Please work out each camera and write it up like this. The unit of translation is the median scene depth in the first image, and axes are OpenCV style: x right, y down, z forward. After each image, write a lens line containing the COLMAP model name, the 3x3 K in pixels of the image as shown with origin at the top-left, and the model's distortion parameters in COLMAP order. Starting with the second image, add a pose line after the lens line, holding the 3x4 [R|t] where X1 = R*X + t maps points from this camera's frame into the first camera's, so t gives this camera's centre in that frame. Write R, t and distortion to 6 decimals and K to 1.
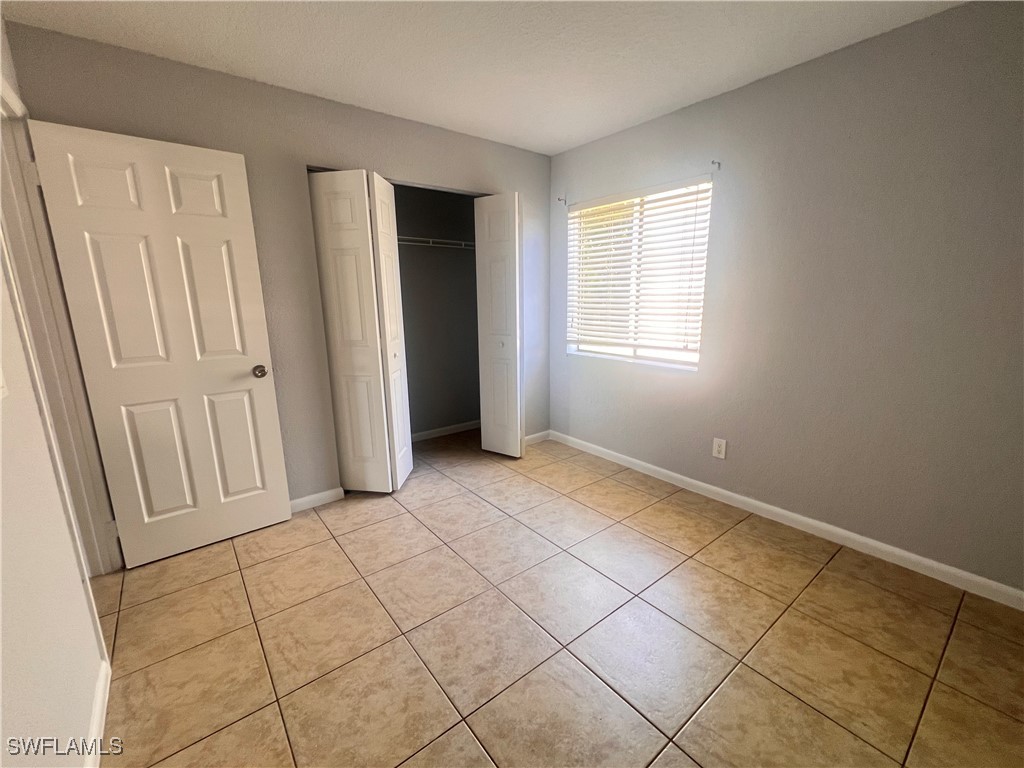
lens RADIAL K [[432.7, 0, 510.7], [0, 432.7, 387.5], [0, 0, 1]] dist [0.001321, 0.001236]
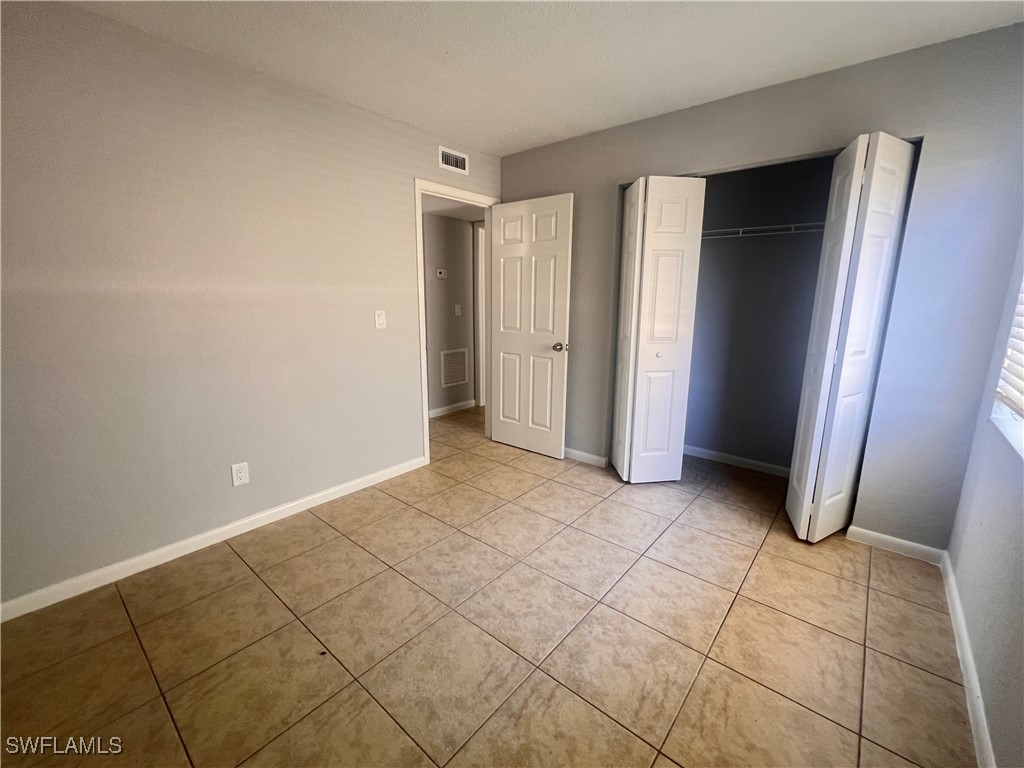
lens RADIAL K [[432.7, 0, 513.3], [0, 432.7, 388.6], [0, 0, 1]] dist [0.001321, 0.001236]
pose [[0.199525, 0.224017, -0.953942, 0.729572], [-0.216306, 0.959571, 0.180096, -0.122934], [0.955720, 0.170410, 0.239915, 0.522133]]
